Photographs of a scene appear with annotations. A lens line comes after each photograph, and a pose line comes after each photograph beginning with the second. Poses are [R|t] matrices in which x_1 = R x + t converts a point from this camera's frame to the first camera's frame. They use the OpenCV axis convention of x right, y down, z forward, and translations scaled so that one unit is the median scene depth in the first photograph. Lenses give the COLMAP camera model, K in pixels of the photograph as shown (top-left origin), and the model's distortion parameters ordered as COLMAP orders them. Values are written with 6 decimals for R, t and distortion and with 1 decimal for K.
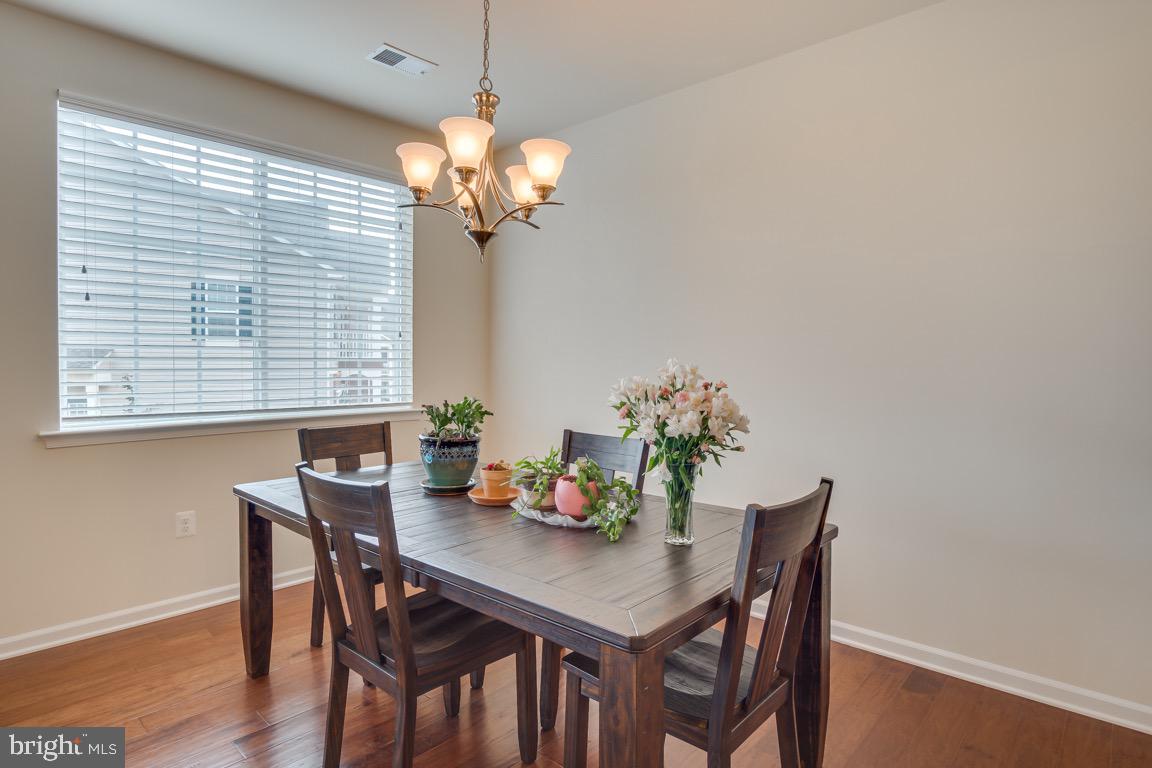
lens RADIAL K [[634.3, 0, 575.8], [0, 634.3, 376.8], [0, 0, 1]] dist [-0.028868, 0.000563]
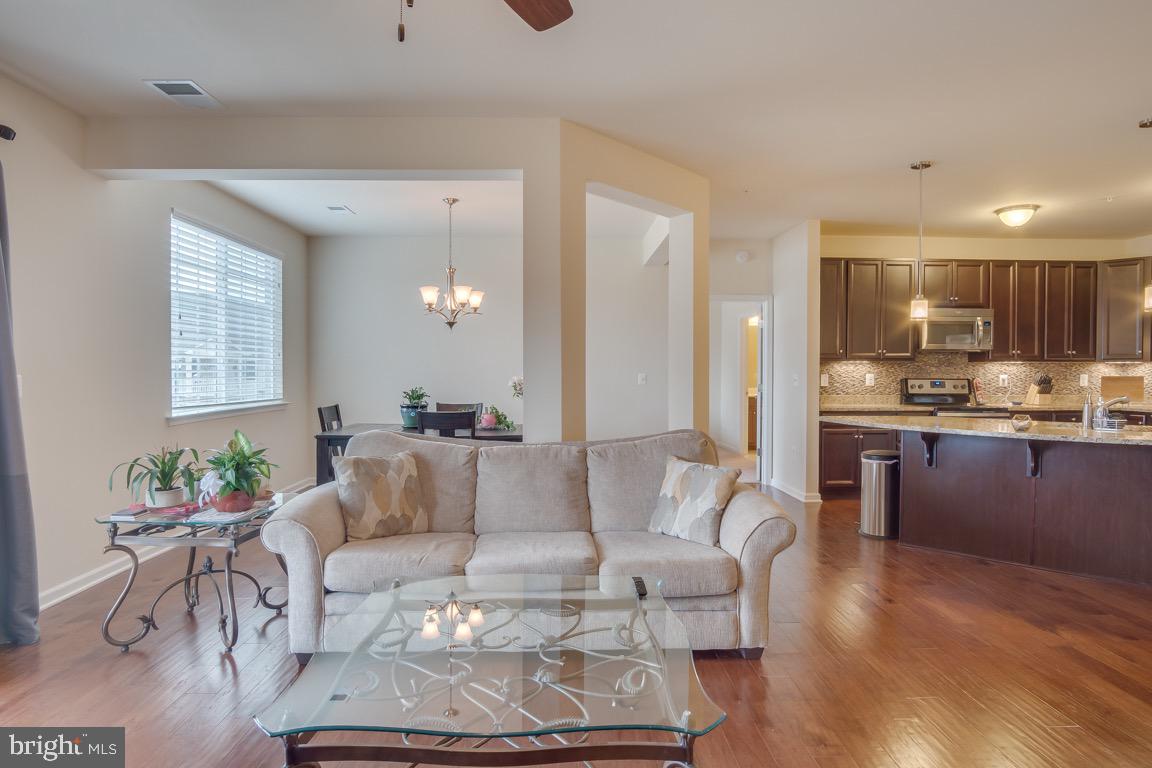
lens RADIAL K [[628.1, 0, 574.2], [0, 628.1, 382.5], [0, 0, 1]] dist [-0.027350, 0.002551]
pose [[0.713481, -0.016743, 0.700474, -1.353231], [0.020283, 0.999789, 0.003237, 0.018017], [-0.700381, 0.011898, 0.713670, -1.004910]]
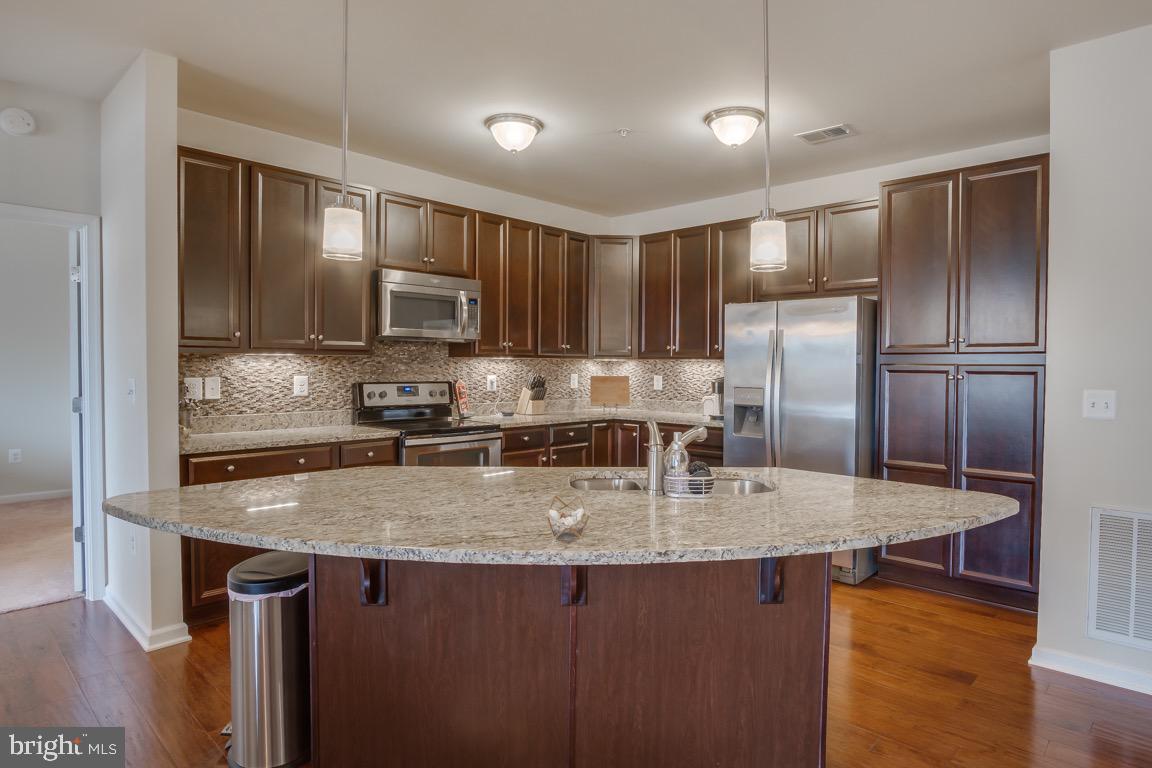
lens RADIAL K [[647.0, 0, 605.5], [0, 647.0, 382.8], [0, 0, 1]] dist [-0.027483, 0.001434]
pose [[-0.008342, -0.033299, 0.999411, -0.154614], [0.016665, 0.999302, 0.033435, -0.007783], [-0.999826, 0.016934, -0.007781, -0.725294]]
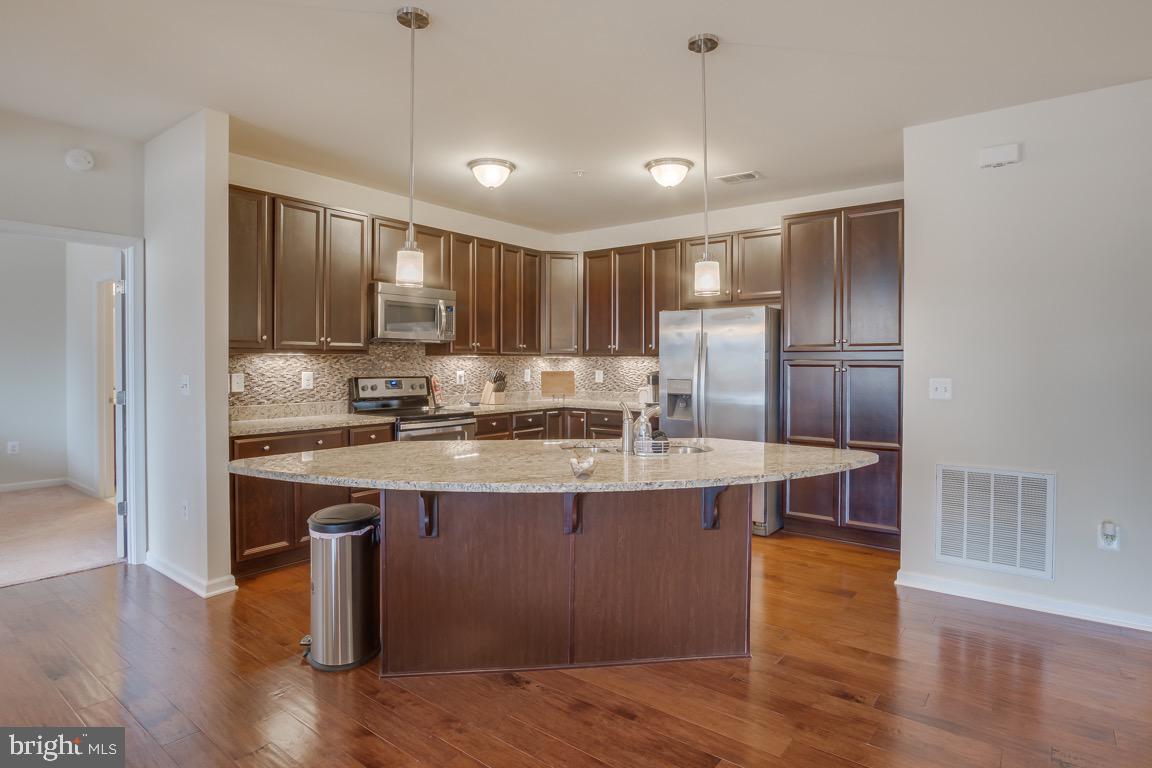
lens RADIAL K [[618.3, 0, 575.2], [0, 618.3, 371.6], [0, 0, 1]] dist [-0.026563, -0.000207]
pose [[-0.086566, -0.021938, 0.996004, -0.427199], [0.021066, 0.999494, 0.023846, -0.012601], [-0.996023, 0.023046, -0.086060, -0.604464]]
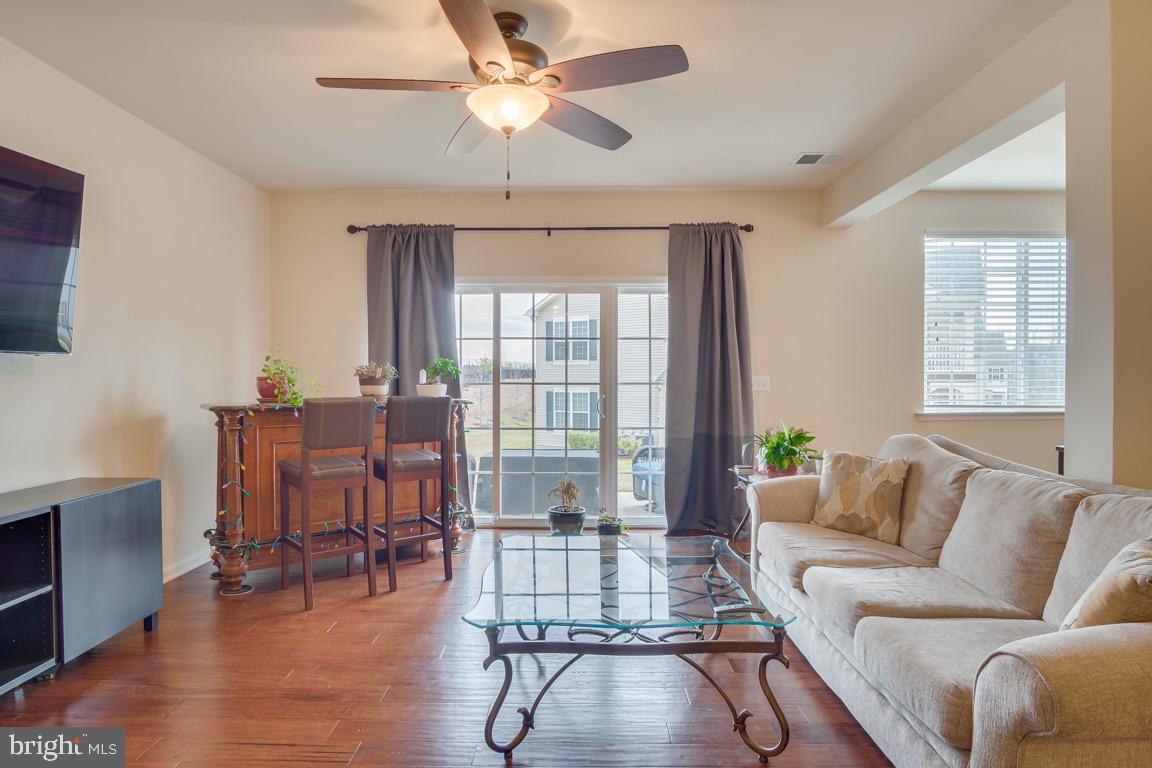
lens RADIAL K [[623.1, 0, 575.9], [0, 623.1, 382.1], [0, 0, 1]] dist [-0.024413, 0.002881]
pose [[0.679719, 0.001570, -0.733471, -0.203529], [-0.012338, 0.999881, -0.009293, 0.030205], [0.733368, 0.015367, 0.679658, -1.132144]]
